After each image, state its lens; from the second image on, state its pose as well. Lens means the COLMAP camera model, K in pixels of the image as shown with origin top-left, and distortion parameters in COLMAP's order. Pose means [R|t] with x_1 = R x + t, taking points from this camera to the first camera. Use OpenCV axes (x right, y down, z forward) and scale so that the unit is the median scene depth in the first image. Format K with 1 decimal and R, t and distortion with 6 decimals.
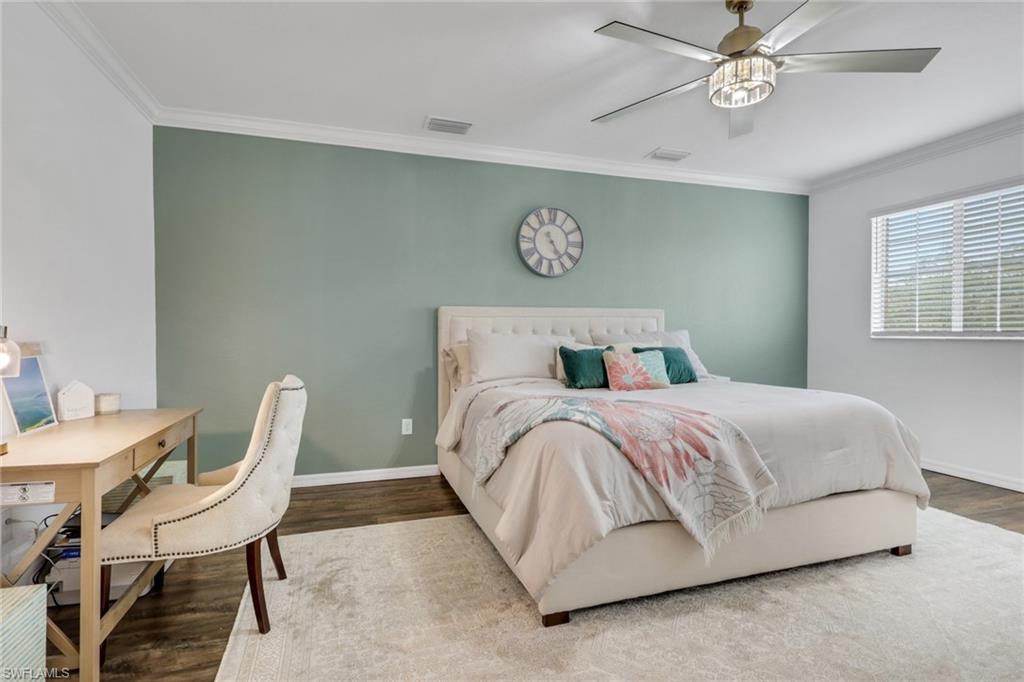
lens RADIAL K [[497.4, 0, 516.4], [0, 497.4, 349.2], [0, 0, 1]] dist [0.001165, 0.000937]
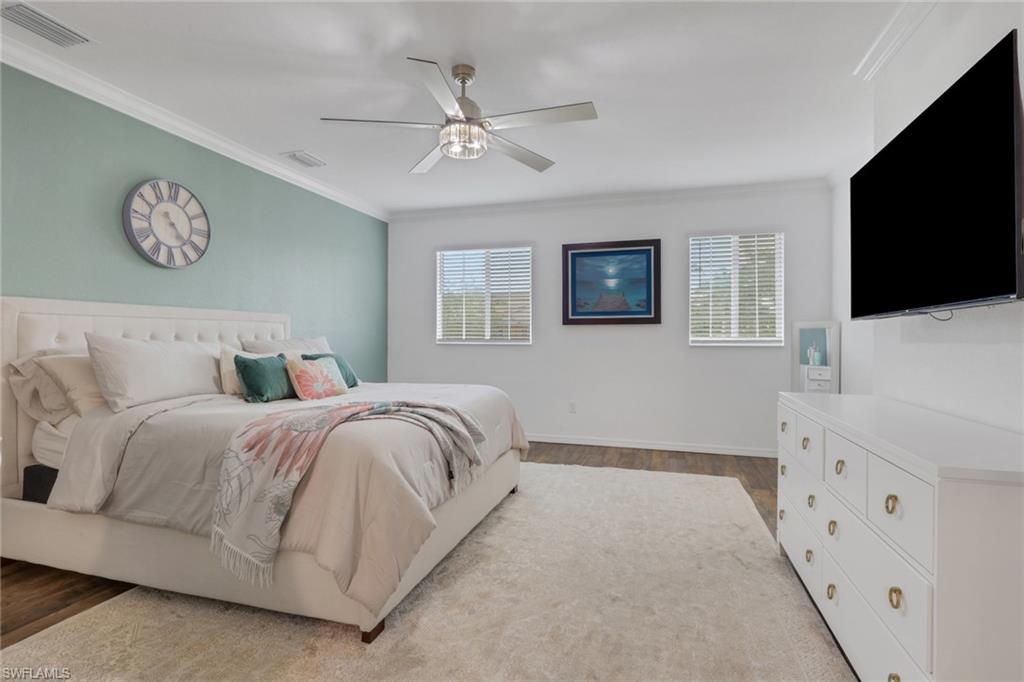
lens RADIAL K [[506.8, 0, 508.7], [0, 506.8, 348.5], [0, 0, 1]] dist [-0.002014, -0.000175]
pose [[0.575891, -0.011709, 0.817443, -0.297551], [0.022360, 0.999749, -0.001432, -0.004406], [-0.817221, 0.019103, 0.576008, 0.101237]]
